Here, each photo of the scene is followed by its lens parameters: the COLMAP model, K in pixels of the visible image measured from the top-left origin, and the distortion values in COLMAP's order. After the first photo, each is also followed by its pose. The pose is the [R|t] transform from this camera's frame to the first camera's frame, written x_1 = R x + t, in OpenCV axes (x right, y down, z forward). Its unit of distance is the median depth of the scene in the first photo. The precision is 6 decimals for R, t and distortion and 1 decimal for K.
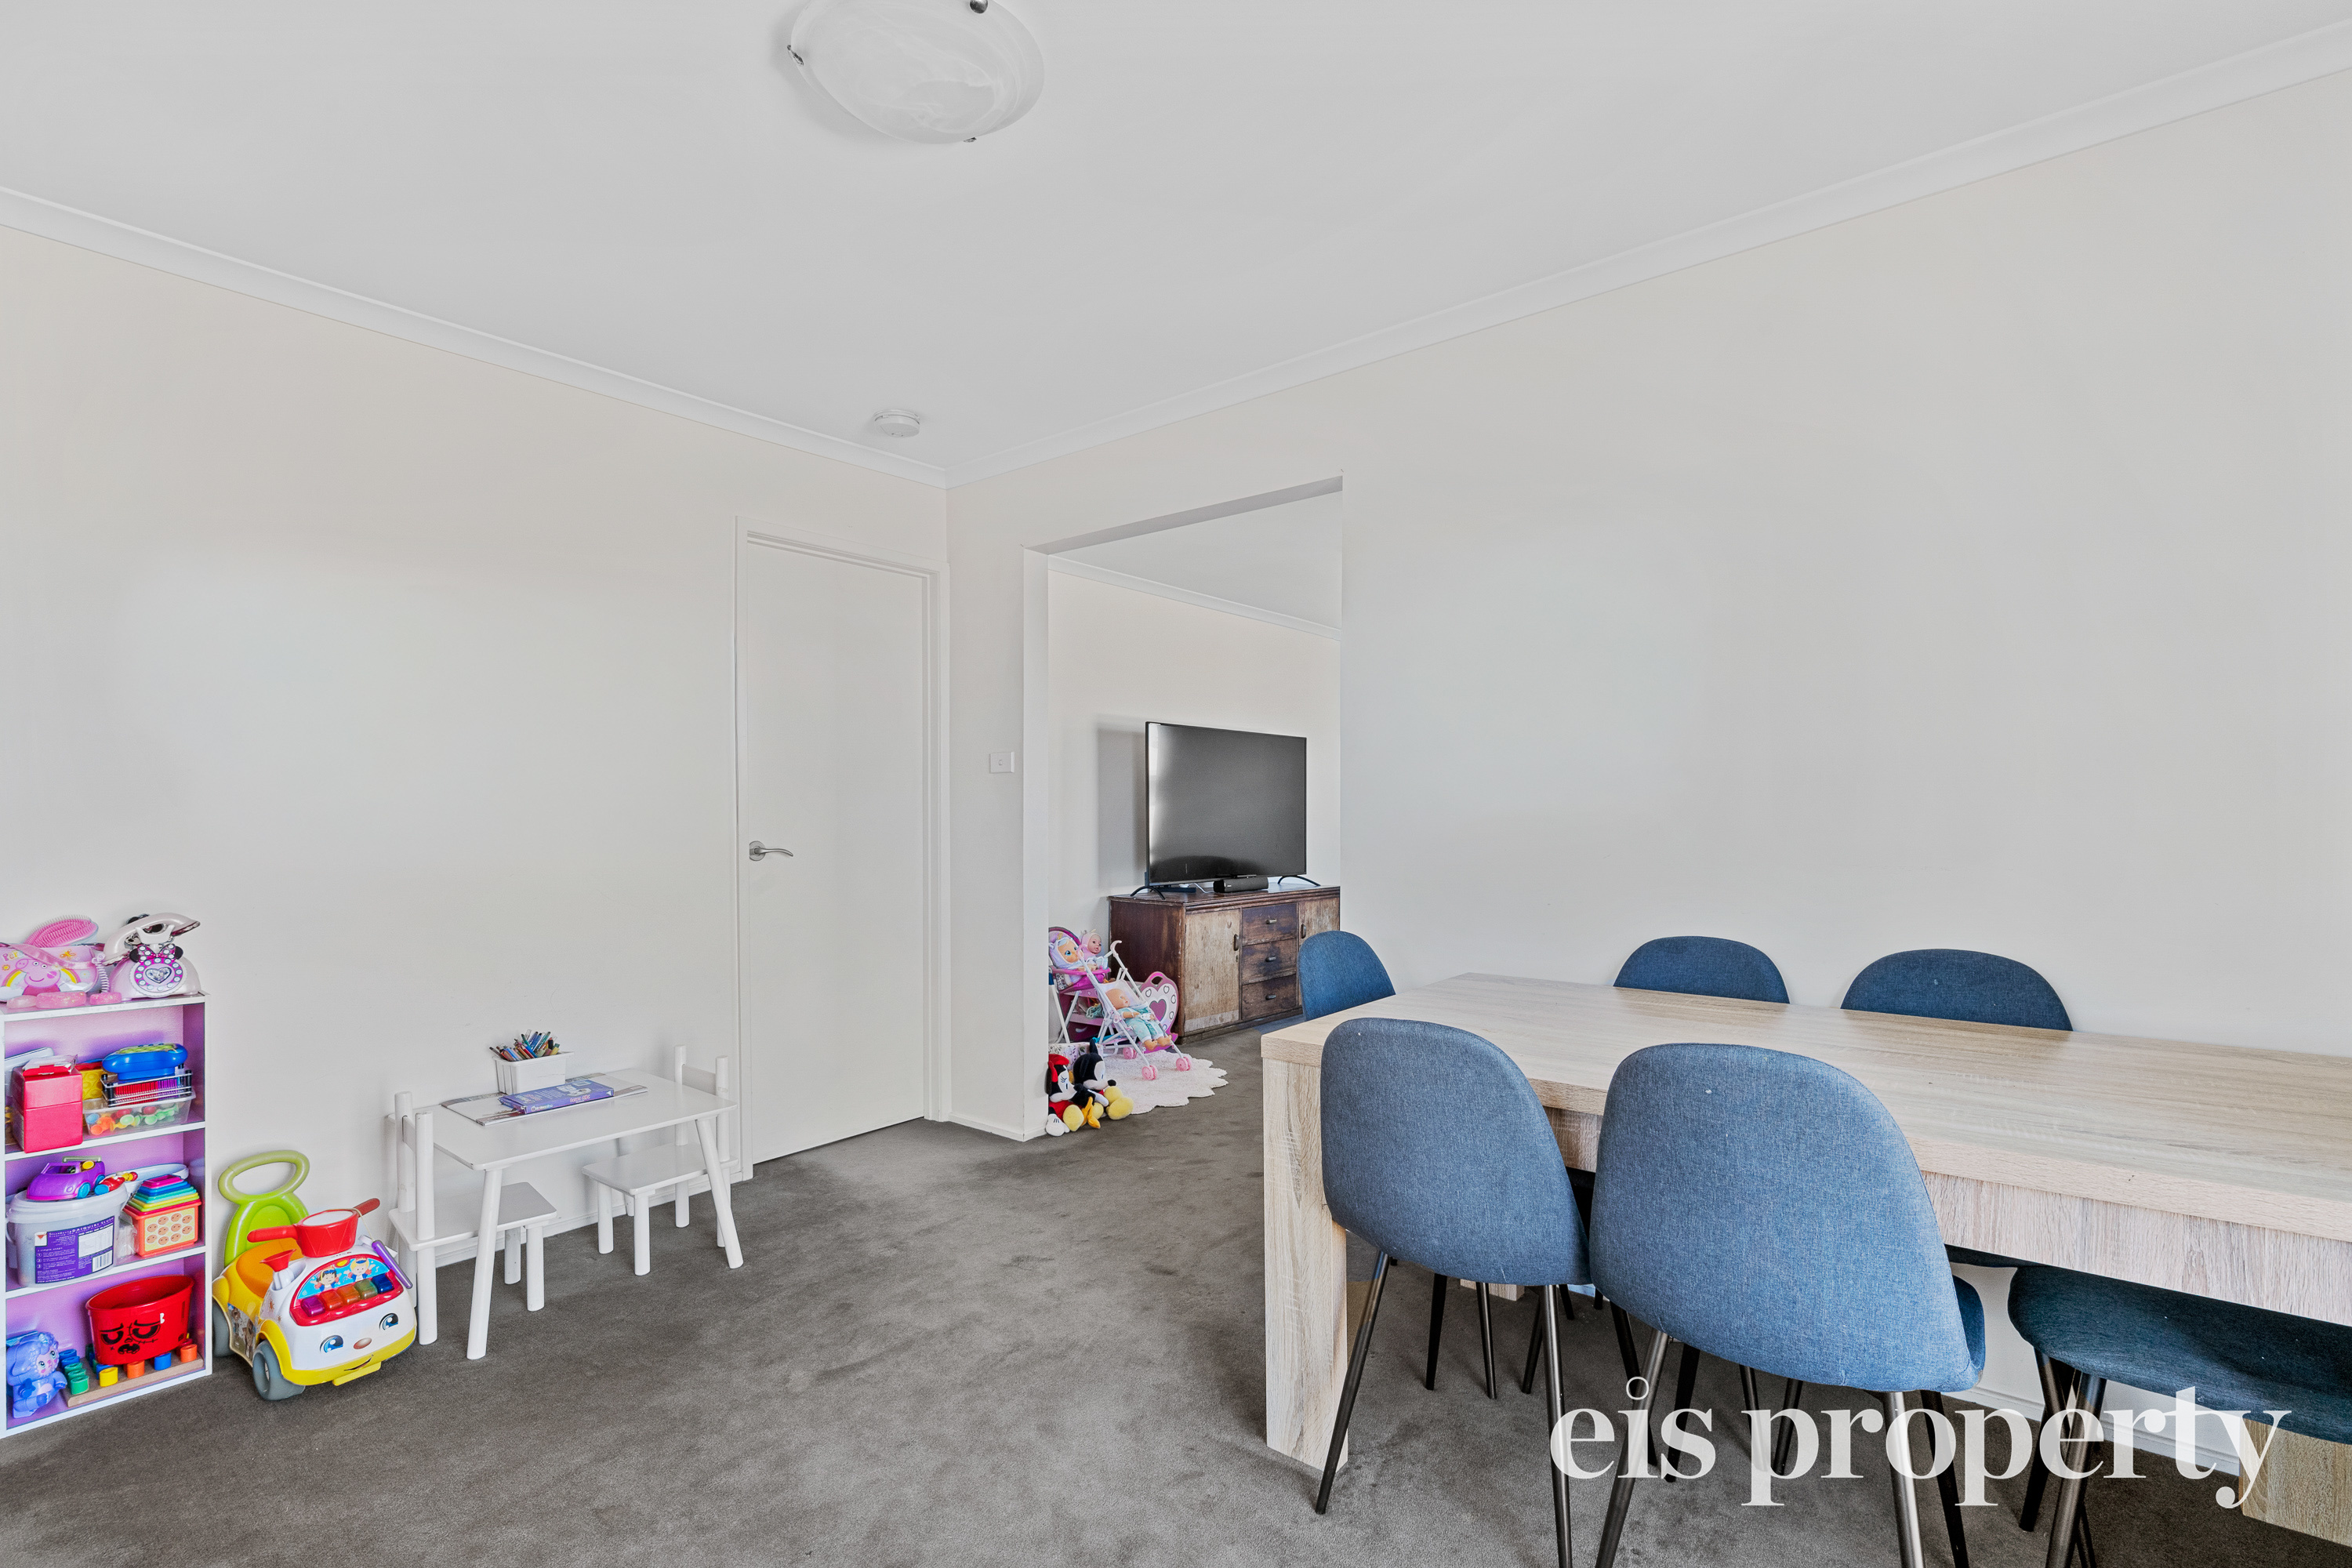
lens RADIAL K [[1062.6, 0, 1158.0], [0, 1062.6, 815.5], [0, 0, 1]] dist [-0.008004, 0.001932]
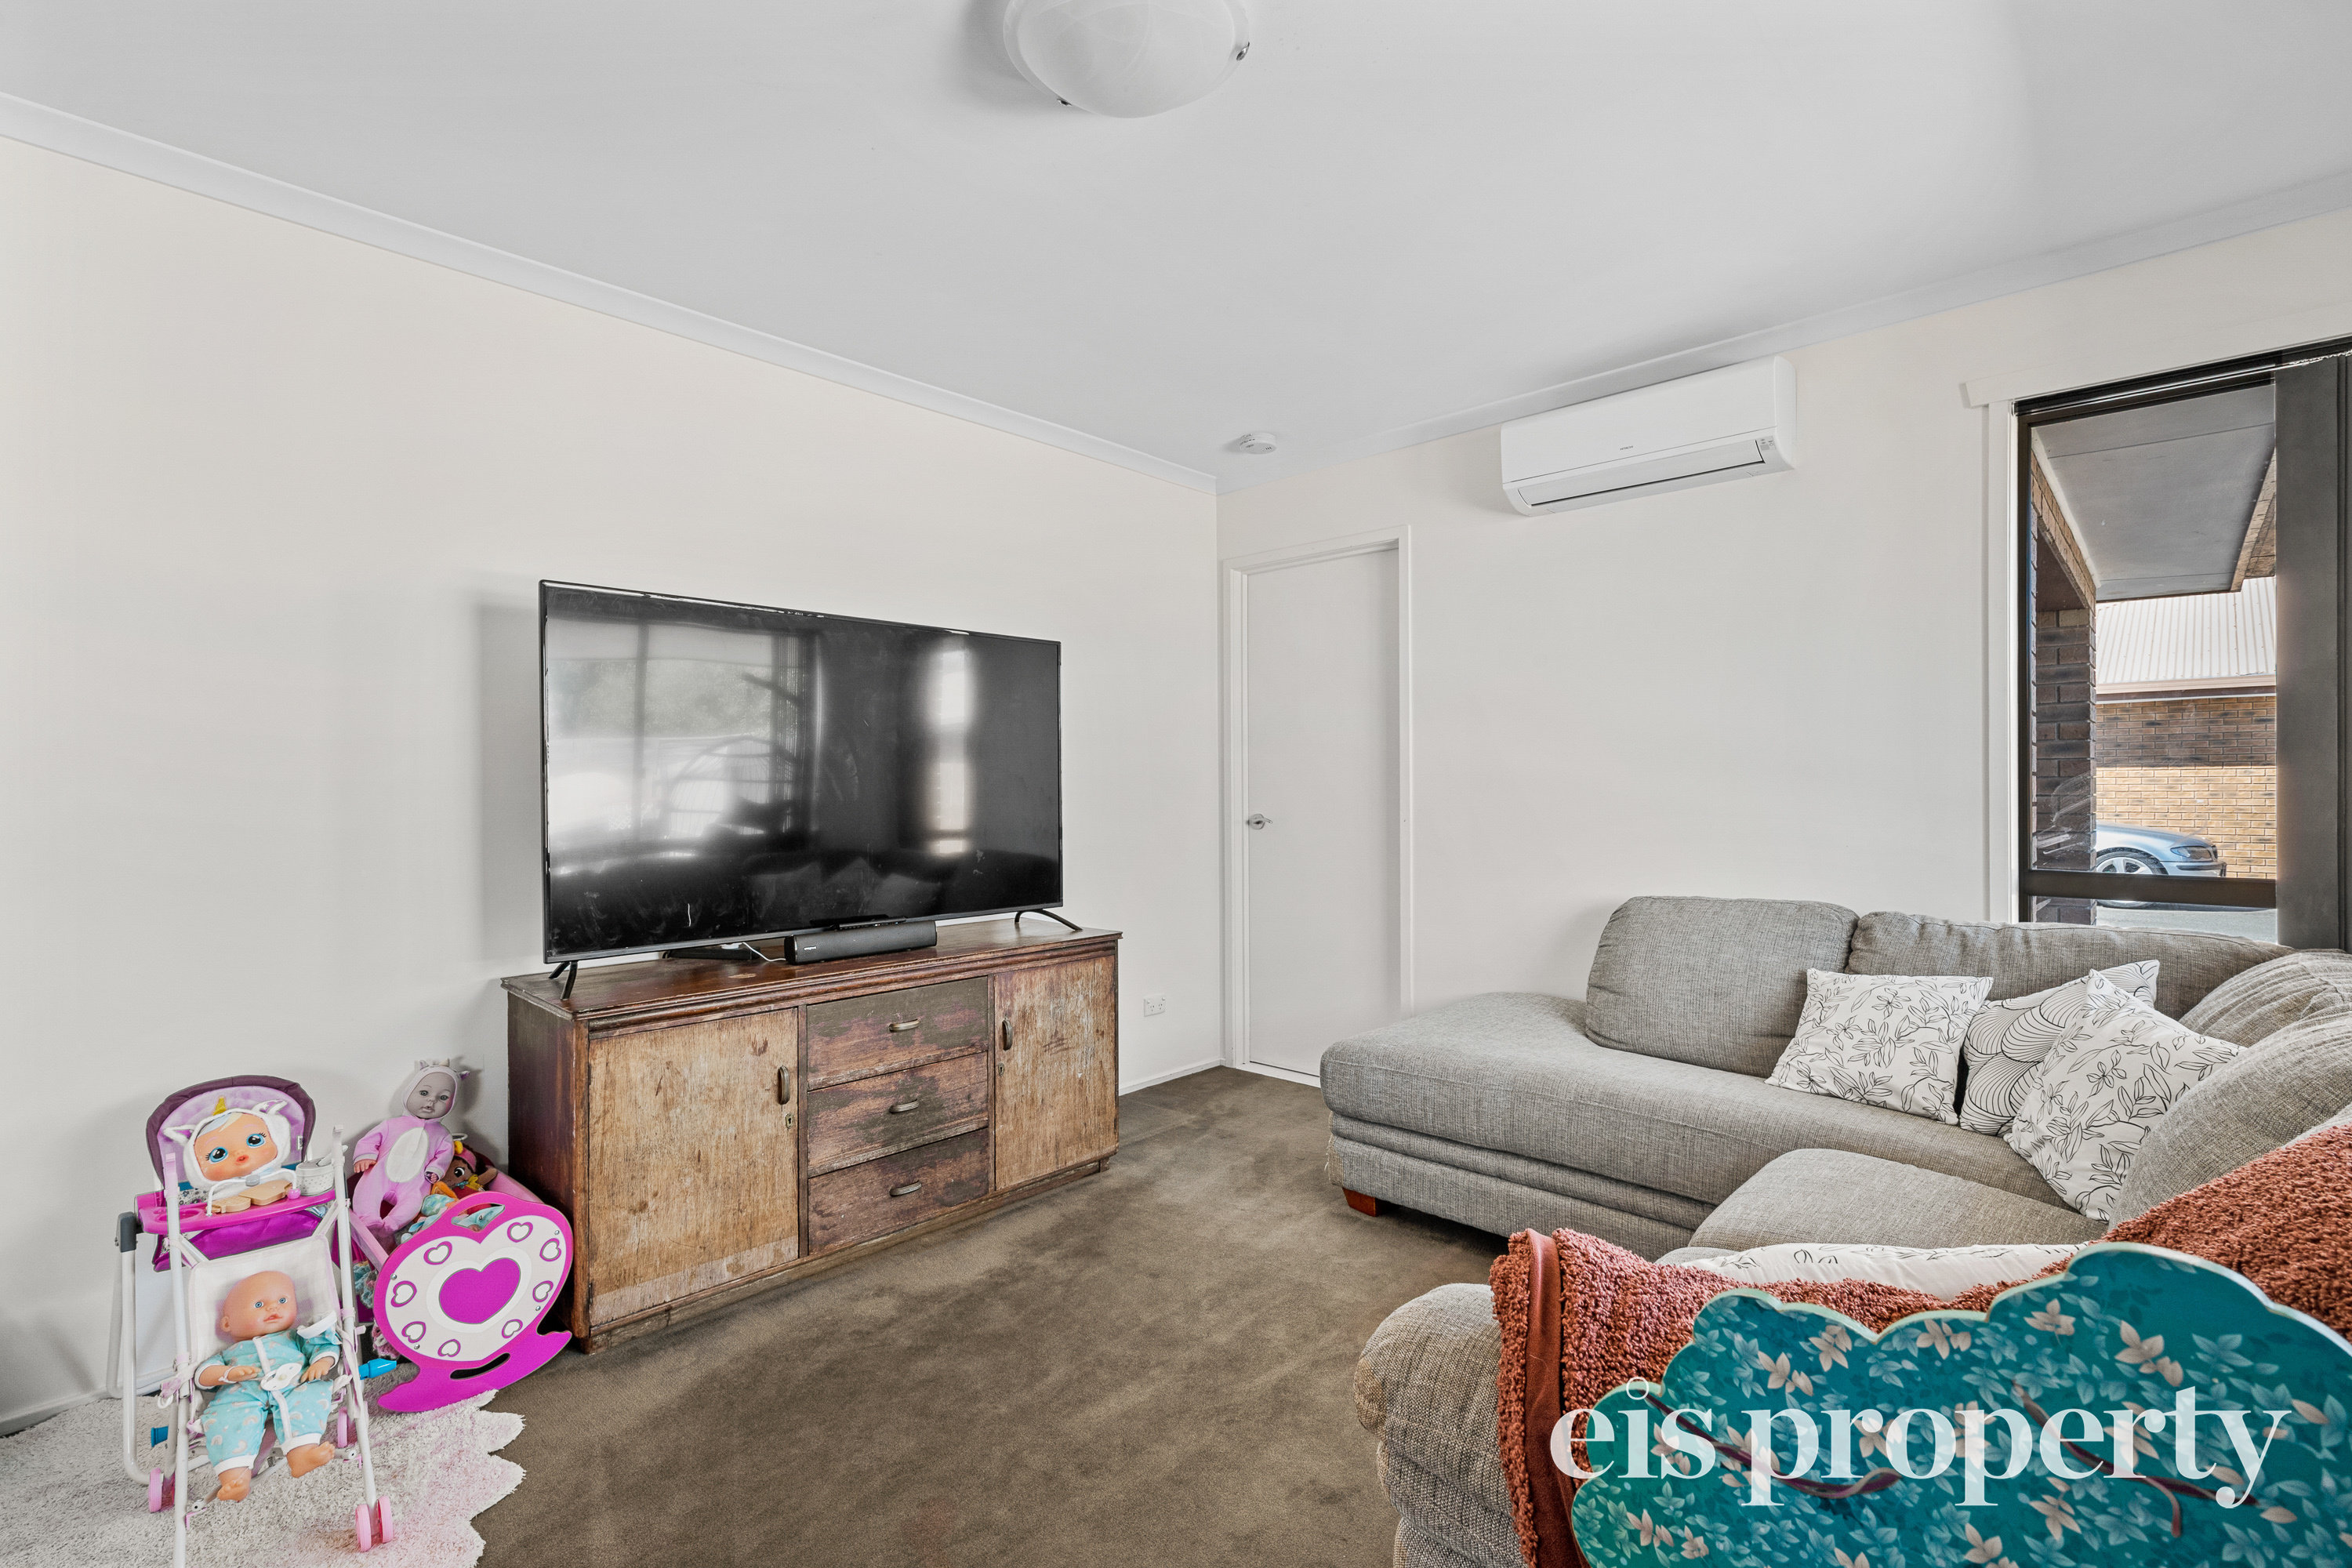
lens RADIAL K [[1062.6, 0, 1174.5], [0, 1062.6, 784.0], [0, 0, 1]] dist [-0.008004, 0.001932]
pose [[0.999088, 0.001326, -0.042676, 0.252882], [-0.001311, 0.999999, 0.000379, -0.005268], [0.042677, -0.000323, 0.999089, 0.569809]]
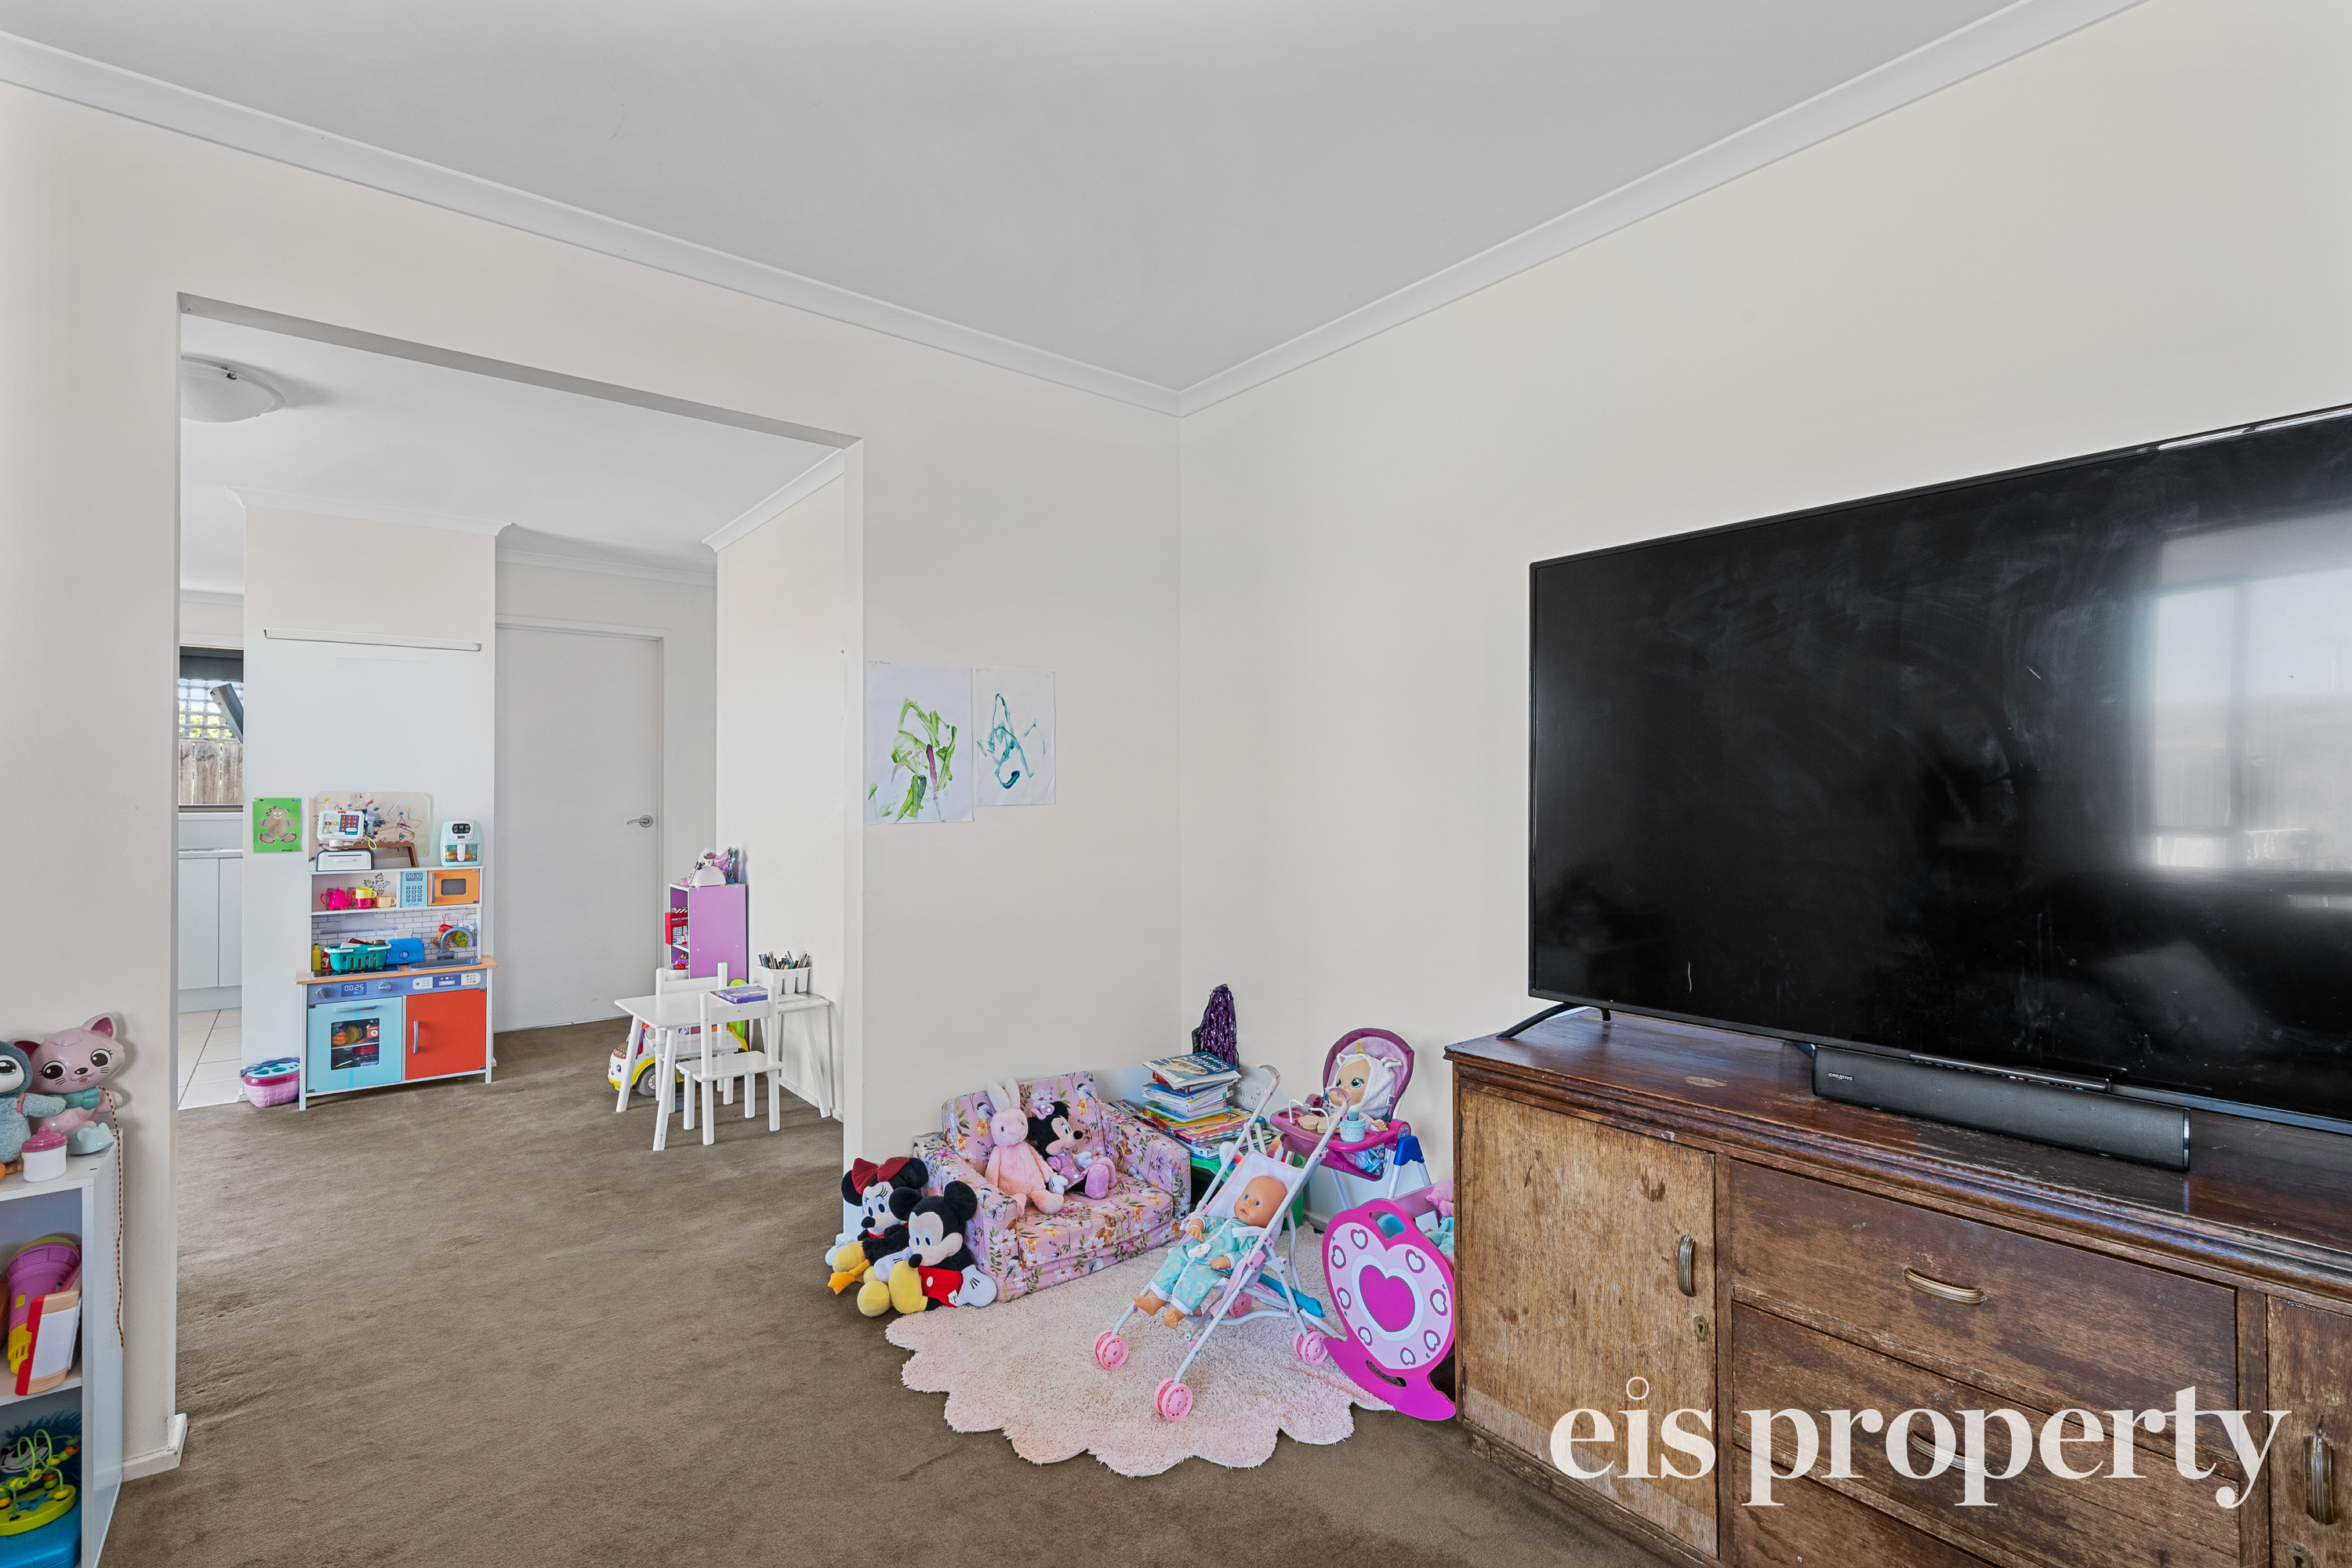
lens RADIAL K [[1062.6, 0, 1161.8], [0, 1062.6, 788.7], [0, 0, 1]] dist [-0.008004, 0.001932]
pose [[-0.185799, 0.003972, -0.982580, 0.371666], [0.004464, 0.999985, 0.003199, -0.007548], [0.982578, -0.003791, -0.185814, 0.915563]]
